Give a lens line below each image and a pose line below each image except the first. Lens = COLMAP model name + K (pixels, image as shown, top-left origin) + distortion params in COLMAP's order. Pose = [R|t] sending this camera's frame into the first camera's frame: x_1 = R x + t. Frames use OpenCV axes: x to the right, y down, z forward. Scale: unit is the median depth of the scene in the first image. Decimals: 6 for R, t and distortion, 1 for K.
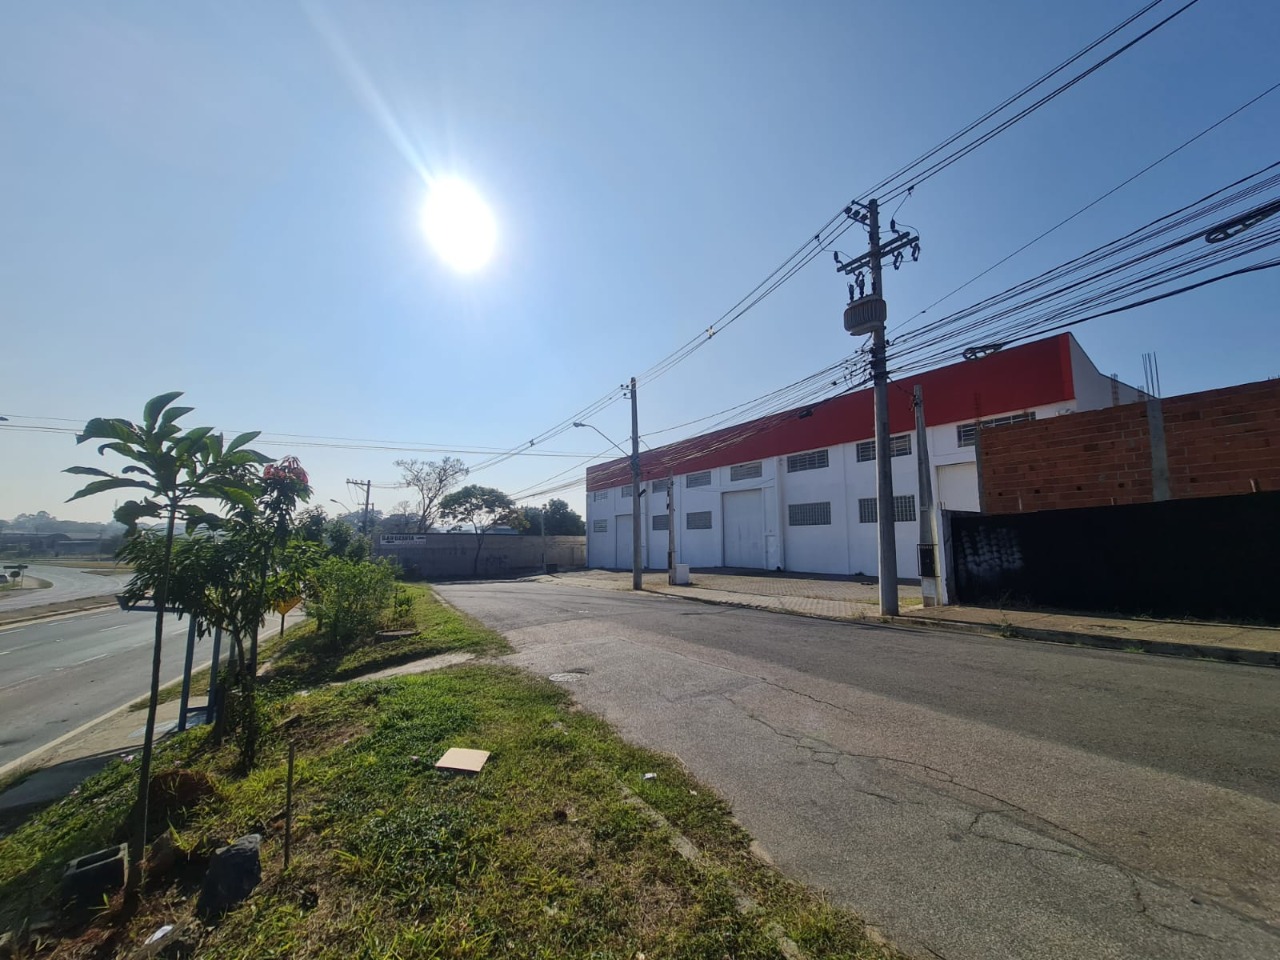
lens RADIAL K [[518.3, 0, 640.0], [0, 518.3, 480.0], [0, 0, 1]] dist [-0.001254, 0.000622]
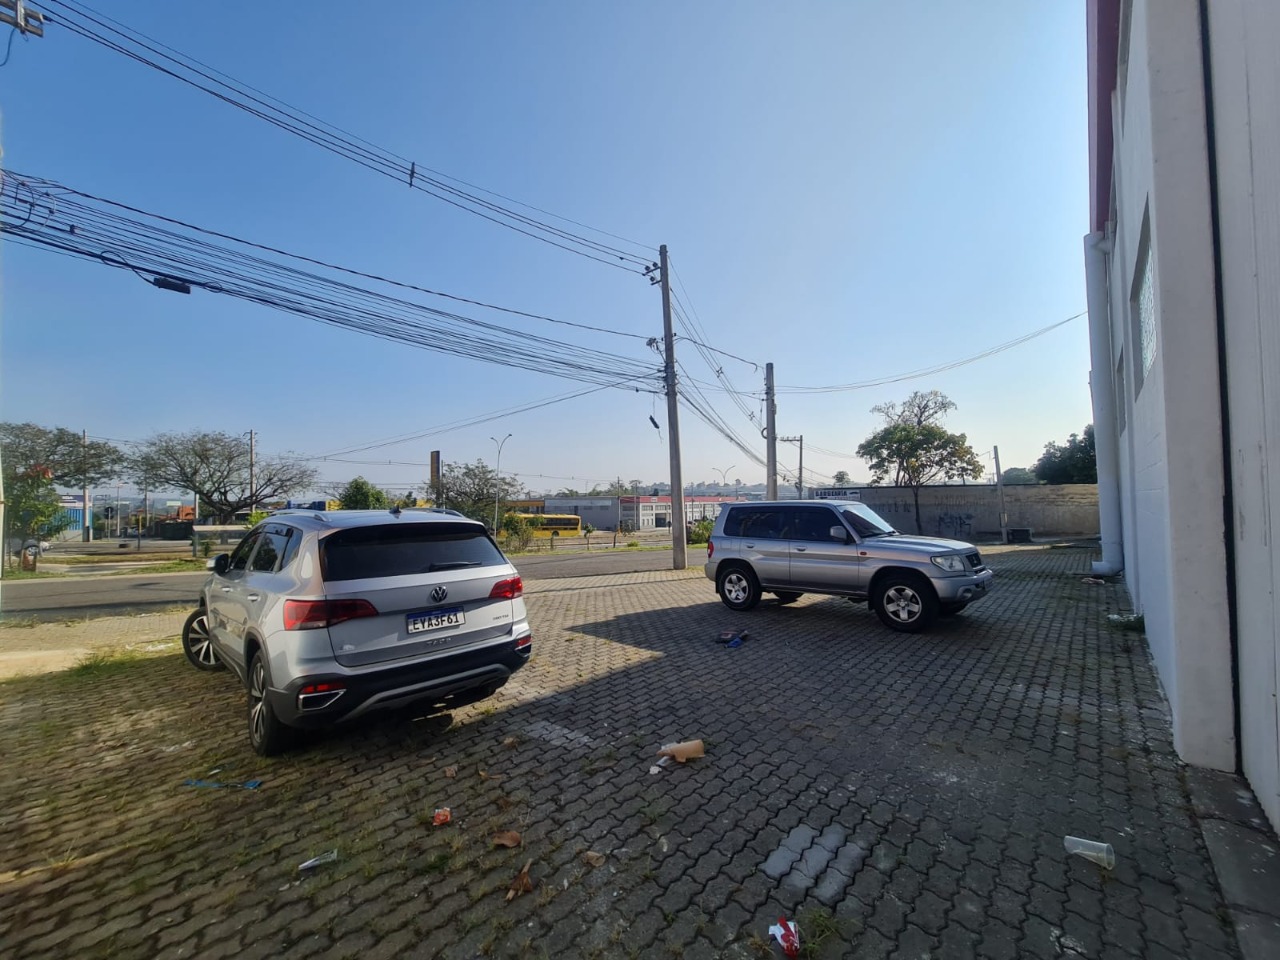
lens RADIAL K [[518.3, 0, 640.0], [0, 518.3, 480.0], [0, 0, 1]] dist [-0.001254, 0.000622]
pose [[0.304147, -0.042385, -0.951682, 0.418964], [0.120829, 0.992658, -0.005594, 0.068481], [0.944931, -0.113290, 0.307035, 0.520164]]
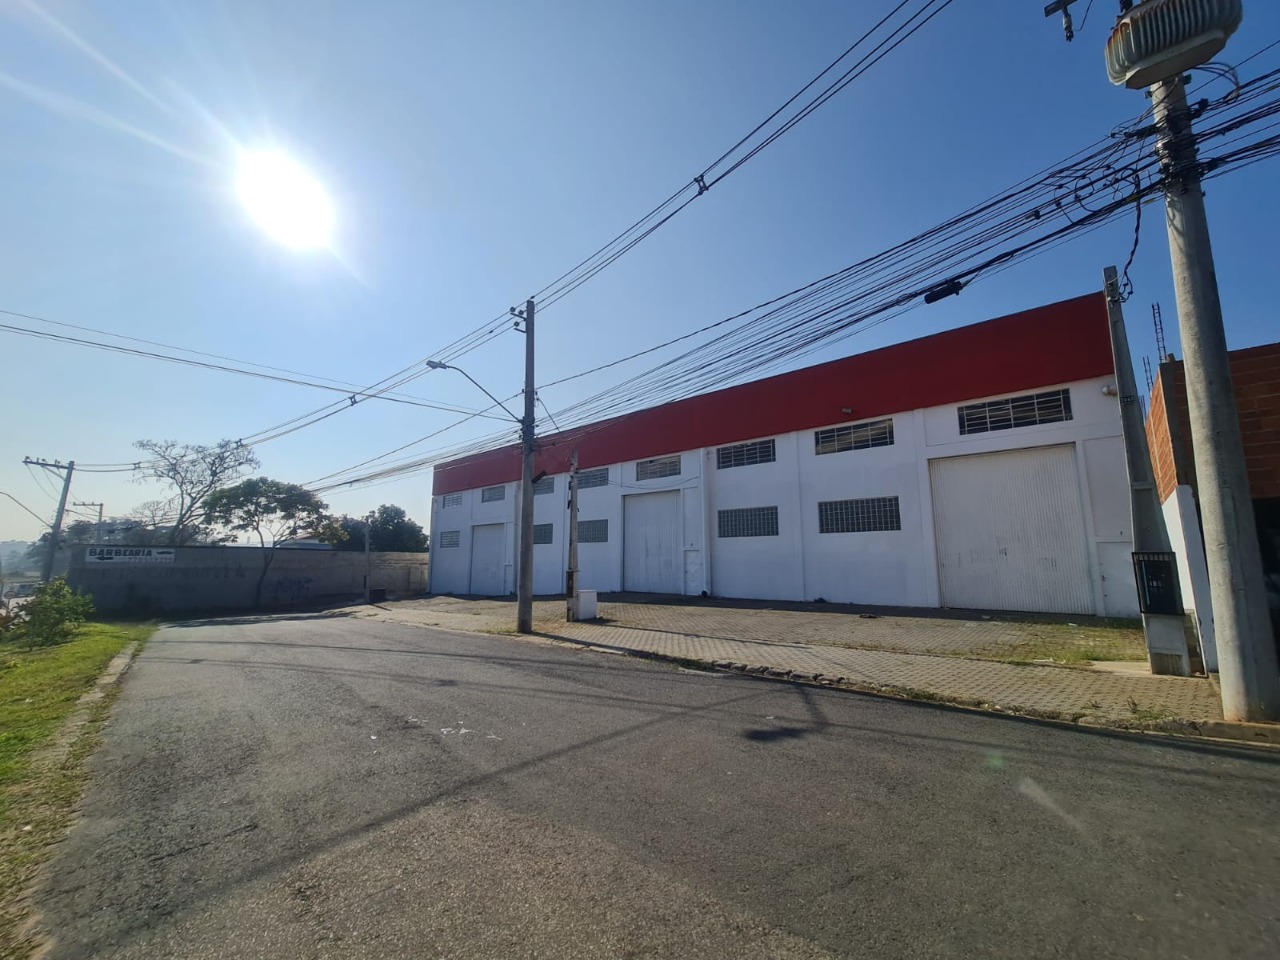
lens RADIAL K [[518.3, 0, 640.0], [0, 518.3, 480.0], [0, 0, 1]] dist [-0.001254, 0.000622]
pose [[0.957954, 0.049173, 0.282675, -0.038269], [-0.037323, 0.998190, -0.047156, 0.036355], [-0.284482, 0.034623, 0.958056, 0.243625]]
